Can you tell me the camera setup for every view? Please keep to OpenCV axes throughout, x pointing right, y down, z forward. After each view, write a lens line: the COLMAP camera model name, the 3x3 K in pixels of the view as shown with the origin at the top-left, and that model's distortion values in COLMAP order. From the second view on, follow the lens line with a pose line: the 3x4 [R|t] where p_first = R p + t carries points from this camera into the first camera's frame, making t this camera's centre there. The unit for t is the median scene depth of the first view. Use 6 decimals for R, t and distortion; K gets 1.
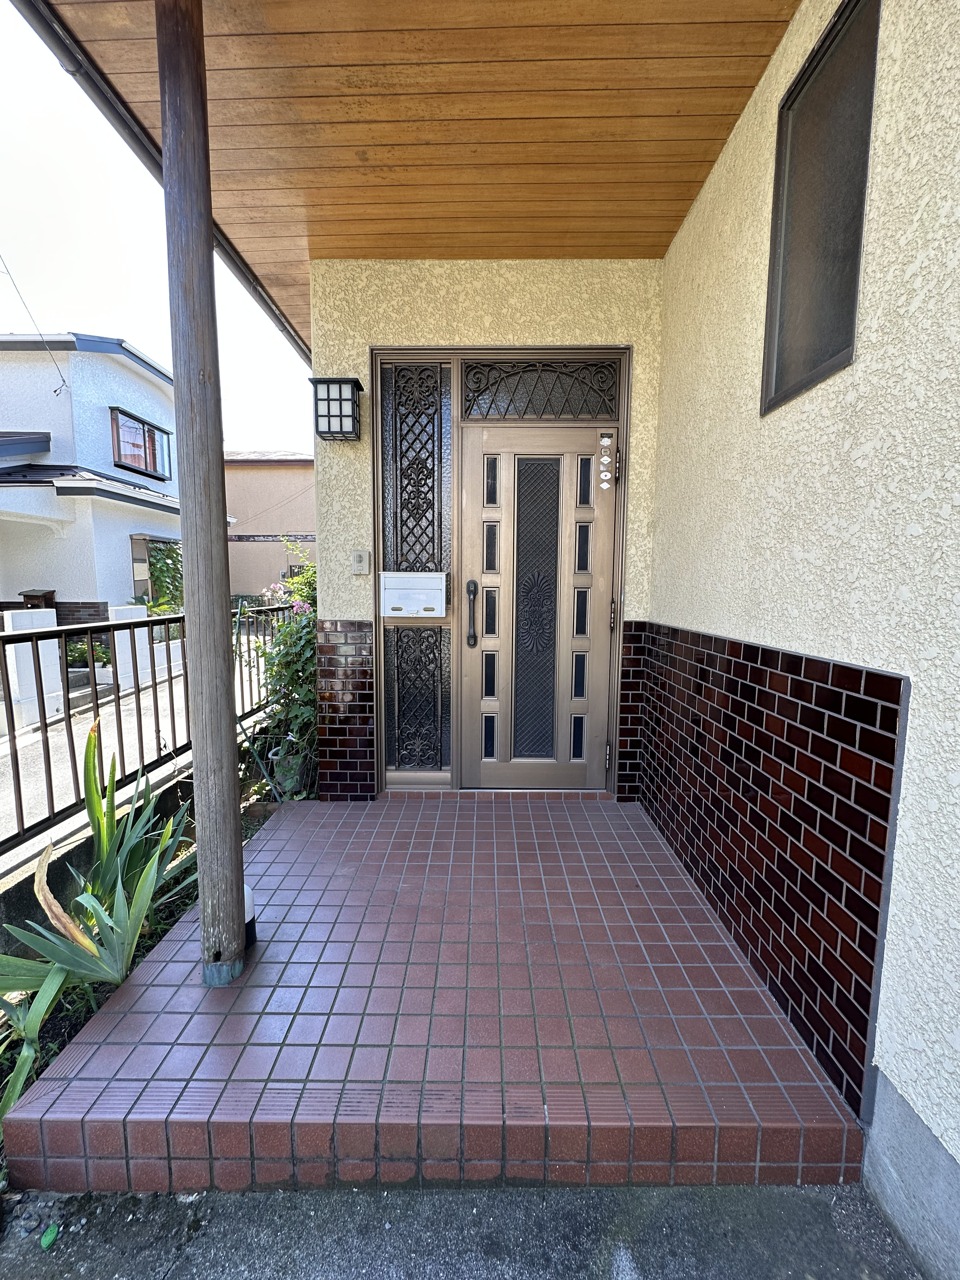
lens RADIAL K [[513.1, 0, 479.2], [0, 513.1, 643.5], [0, 0, 1]] dist [-0.003778, 0.001002]
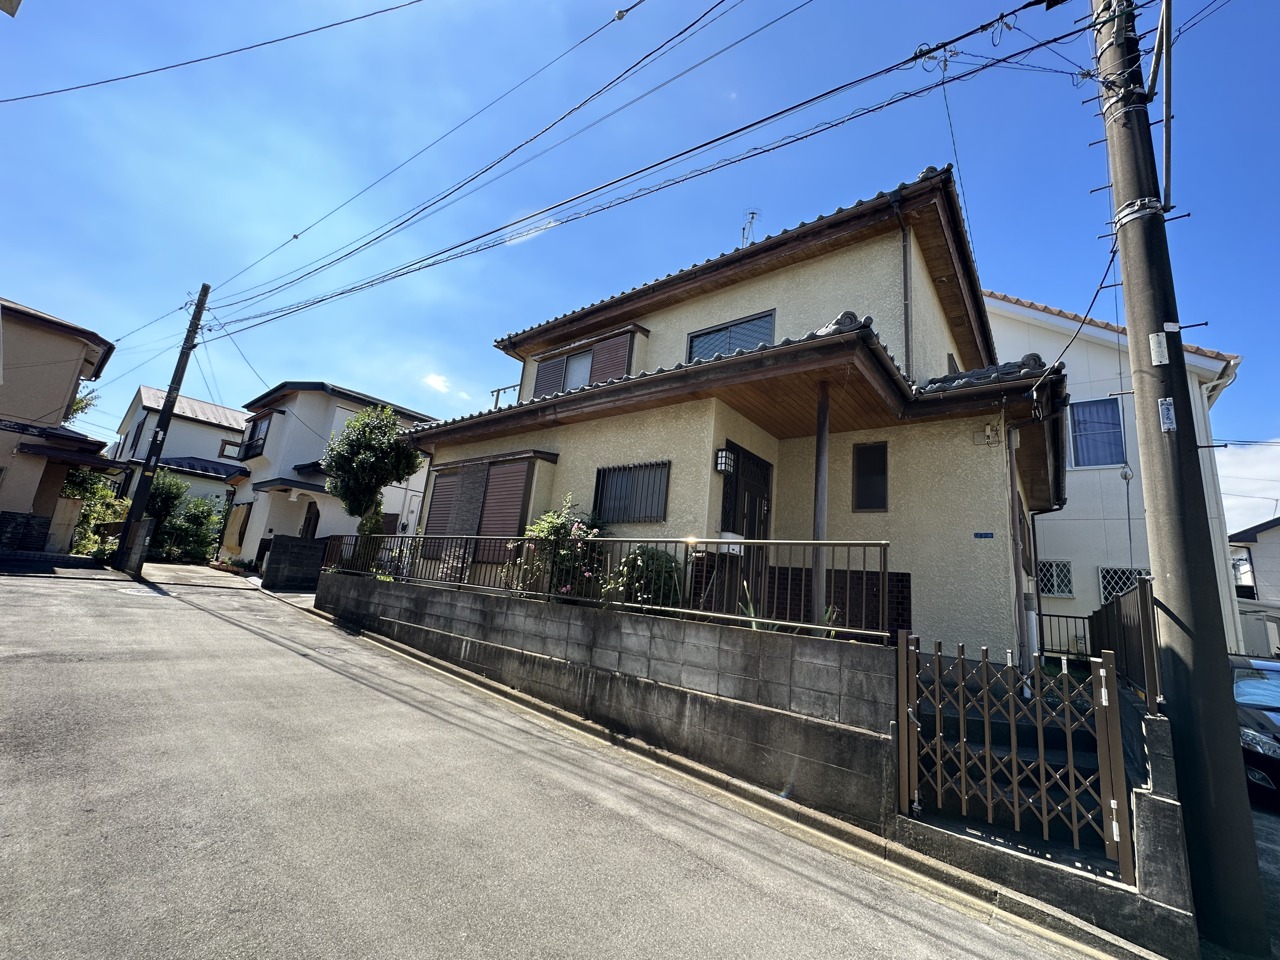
lens RADIAL K [[513.1, 0, 639.9], [0, 513.1, 480.0], [0, 0, 1]] dist [-0.003778, 0.001002]
pose [[0.611347, 0.224590, 0.758824, -2.137203], [-0.005556, 0.960078, -0.279679, 0.264491], [-0.791343, 0.166765, 0.588188, -0.048012]]
